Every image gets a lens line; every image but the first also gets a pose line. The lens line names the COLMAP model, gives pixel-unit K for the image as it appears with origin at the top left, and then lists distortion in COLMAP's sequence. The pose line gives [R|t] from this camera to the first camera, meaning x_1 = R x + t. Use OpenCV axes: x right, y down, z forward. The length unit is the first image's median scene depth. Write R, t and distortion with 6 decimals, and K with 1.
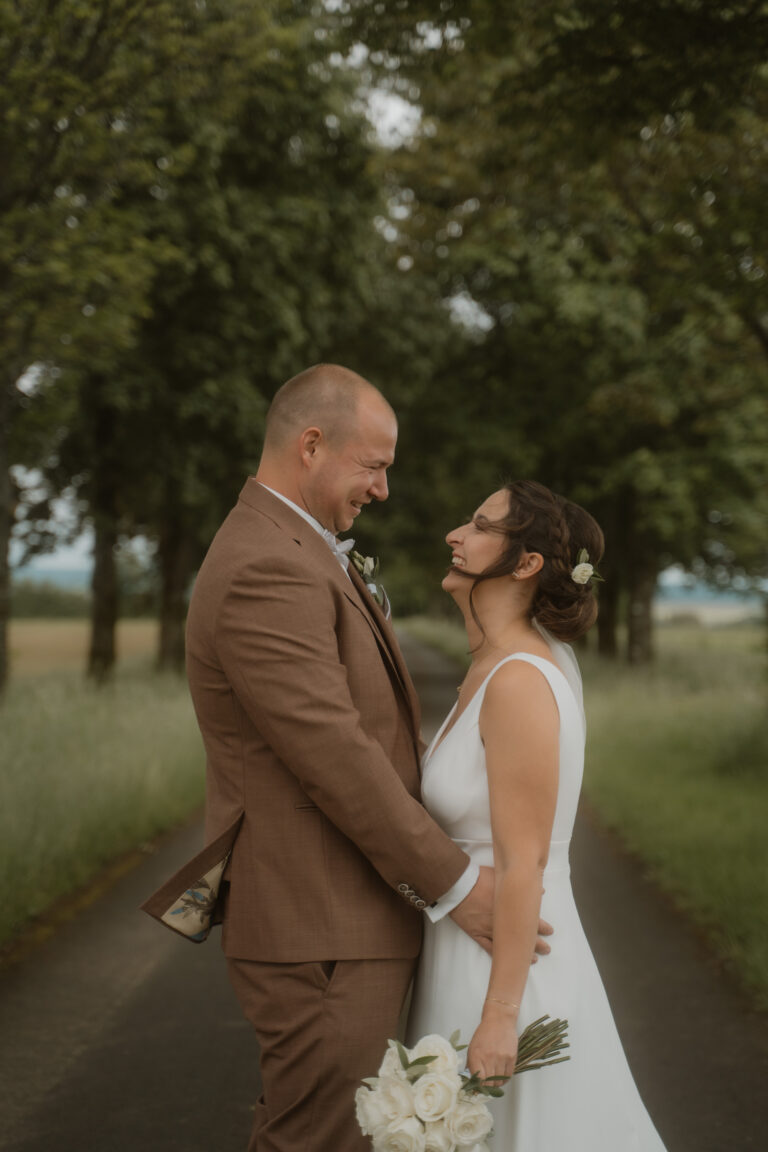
lens RADIAL K [[2181.5, 0, 384.0], [0, 2181.5, 576.0], [0, 0, 1]] dist [0.342109, 0.051987]
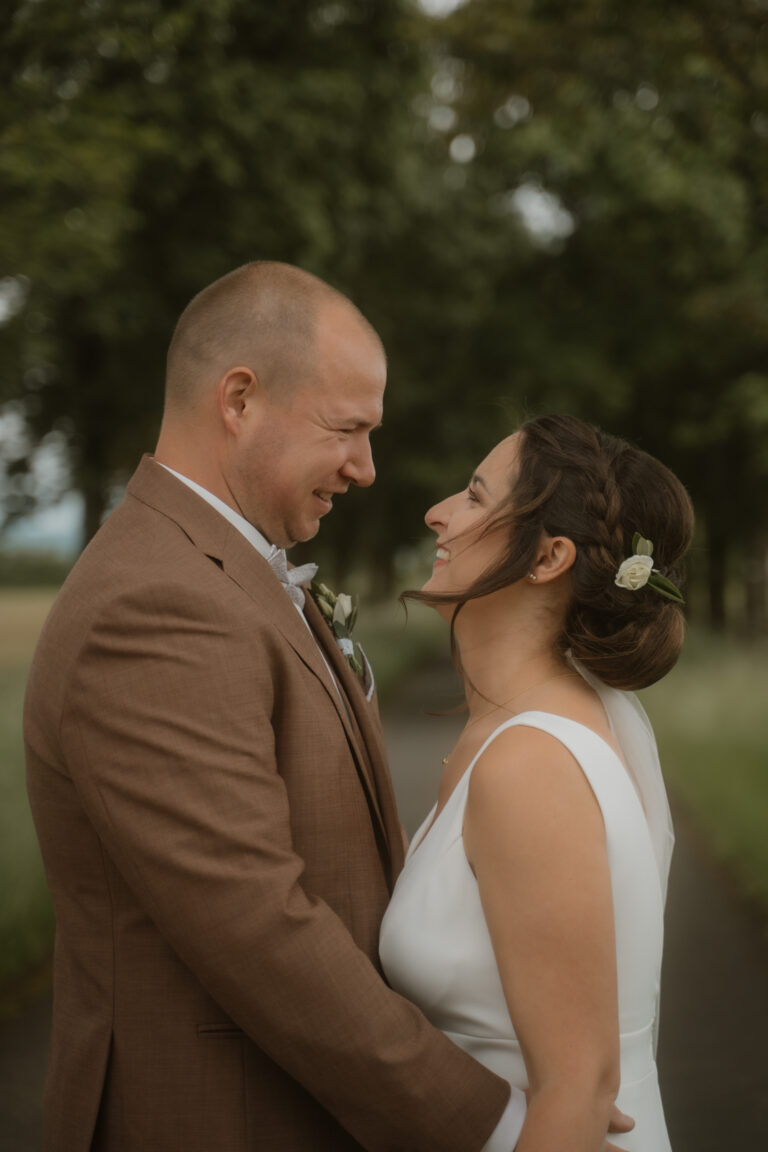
lens RADIAL K [[2502.8, 0, 384.0], [0, 2502.8, 576.0], [0, 0, 1]] dist [0.226422, -0.129459]
pose [[0.999560, -0.011964, -0.027157, 0.006414], [0.012501, 0.999728, 0.019713, -0.005958], [0.026914, -0.020044, 0.999437, 0.077708]]
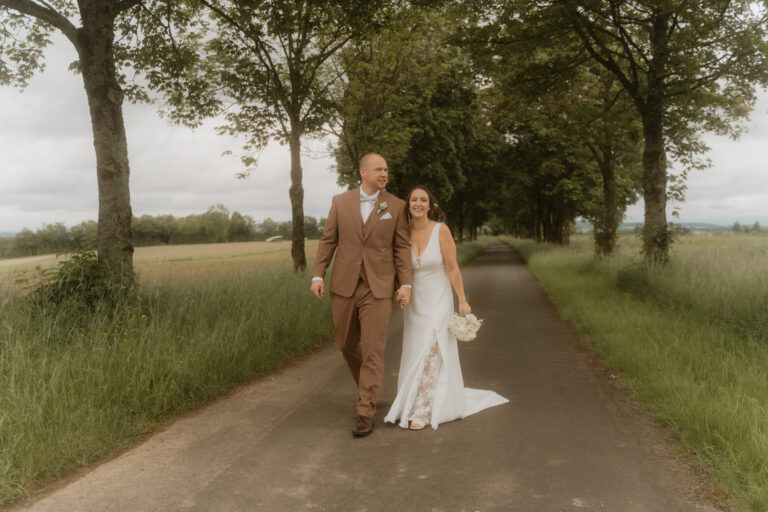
lens RADIAL K [[714.2, 0, 384.0], [0, 714.2, 256.0], [0, 0, 1]] dist [-0.001141, 0.023235]
pose [[0.988432, -0.022962, -0.149914, 0.015322], [0.029675, 0.998647, 0.042698, 0.003775], [0.148731, -0.046653, 0.987777, -0.120159]]
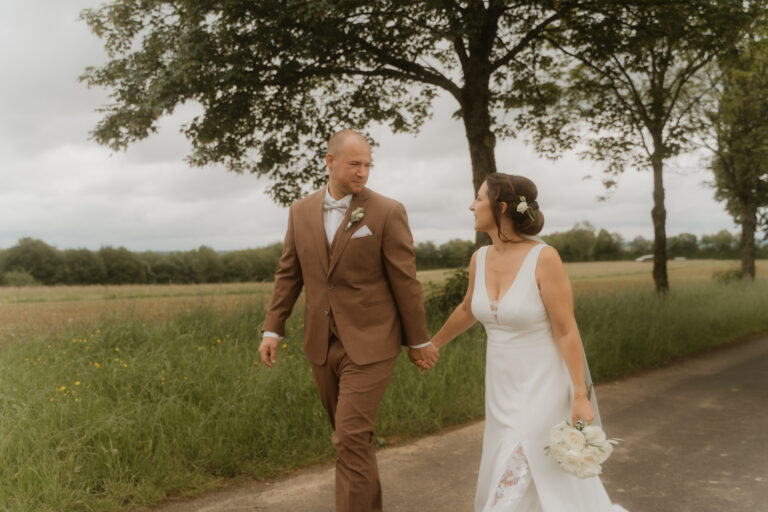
lens RADIAL K [[771.4, 0, 384.0], [0, 771.4, 256.0], [0, 0, 1]] dist [0.004943, 0.011251]
pose [[0.806908, -0.019893, -0.590342, 0.050678], [0.026852, 0.999635, 0.003018, 0.000917], [0.590066, -0.018287, 0.807148, -0.194010]]
